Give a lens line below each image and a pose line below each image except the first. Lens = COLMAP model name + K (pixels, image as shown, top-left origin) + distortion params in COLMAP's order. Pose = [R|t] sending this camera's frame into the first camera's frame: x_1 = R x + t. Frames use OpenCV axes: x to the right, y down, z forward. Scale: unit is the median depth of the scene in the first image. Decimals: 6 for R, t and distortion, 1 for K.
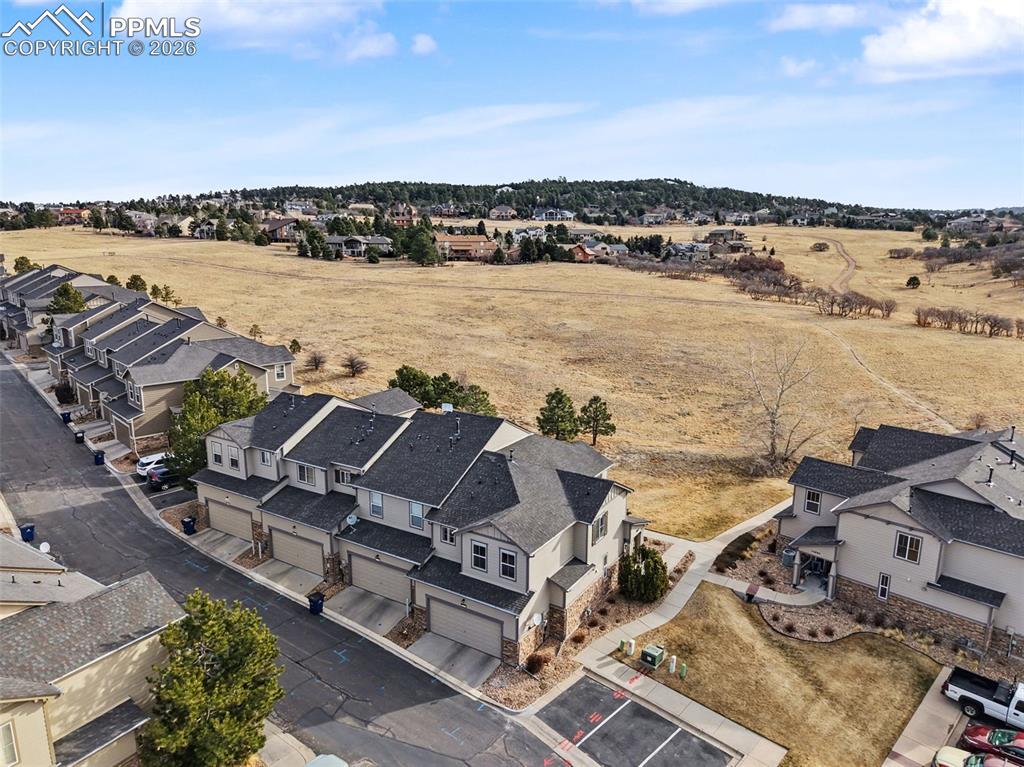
lens RADIAL K [[683.5, 0, 512.0], [0, 683.5, 383.5], [0, 0, 1]] dist [0.022721, -0.023527]
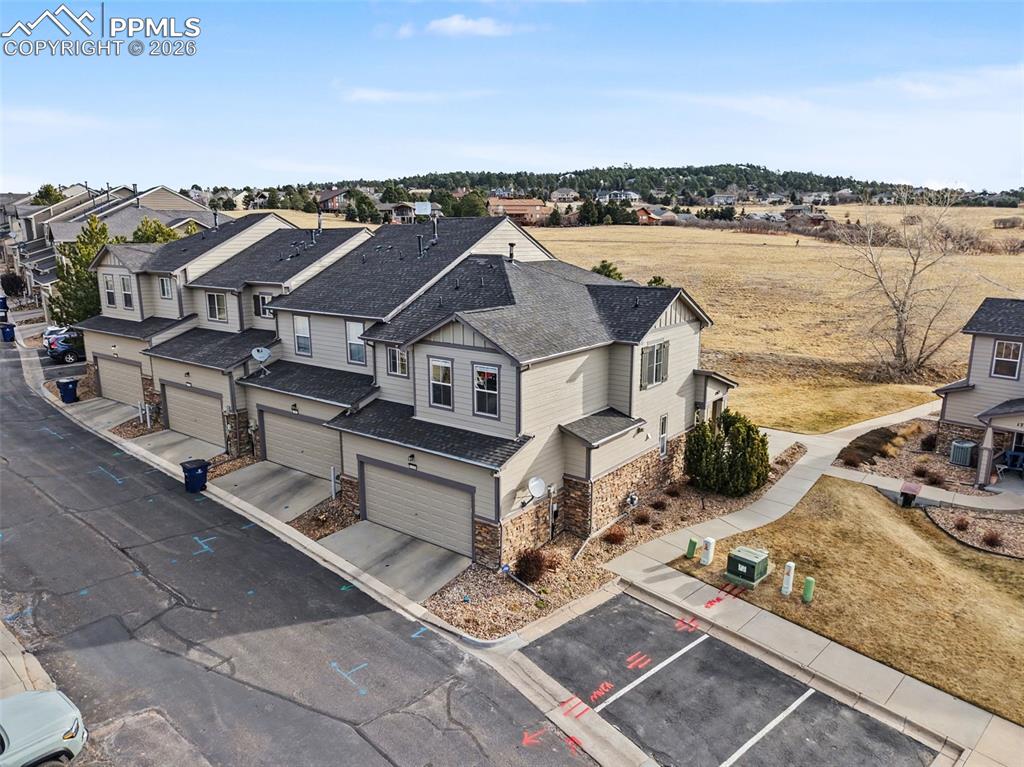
lens RADIAL K [[683.5, 0, 512.0], [0, 683.5, 383.5], [0, 0, 1]] dist [0.022721, -0.023527]
pose [[0.995690, 0.010527, -0.092146, 0.058218], [-0.010554, 0.999944, 0.000201, 0.224468], [0.092143, 0.000772, 0.995746, 0.385893]]
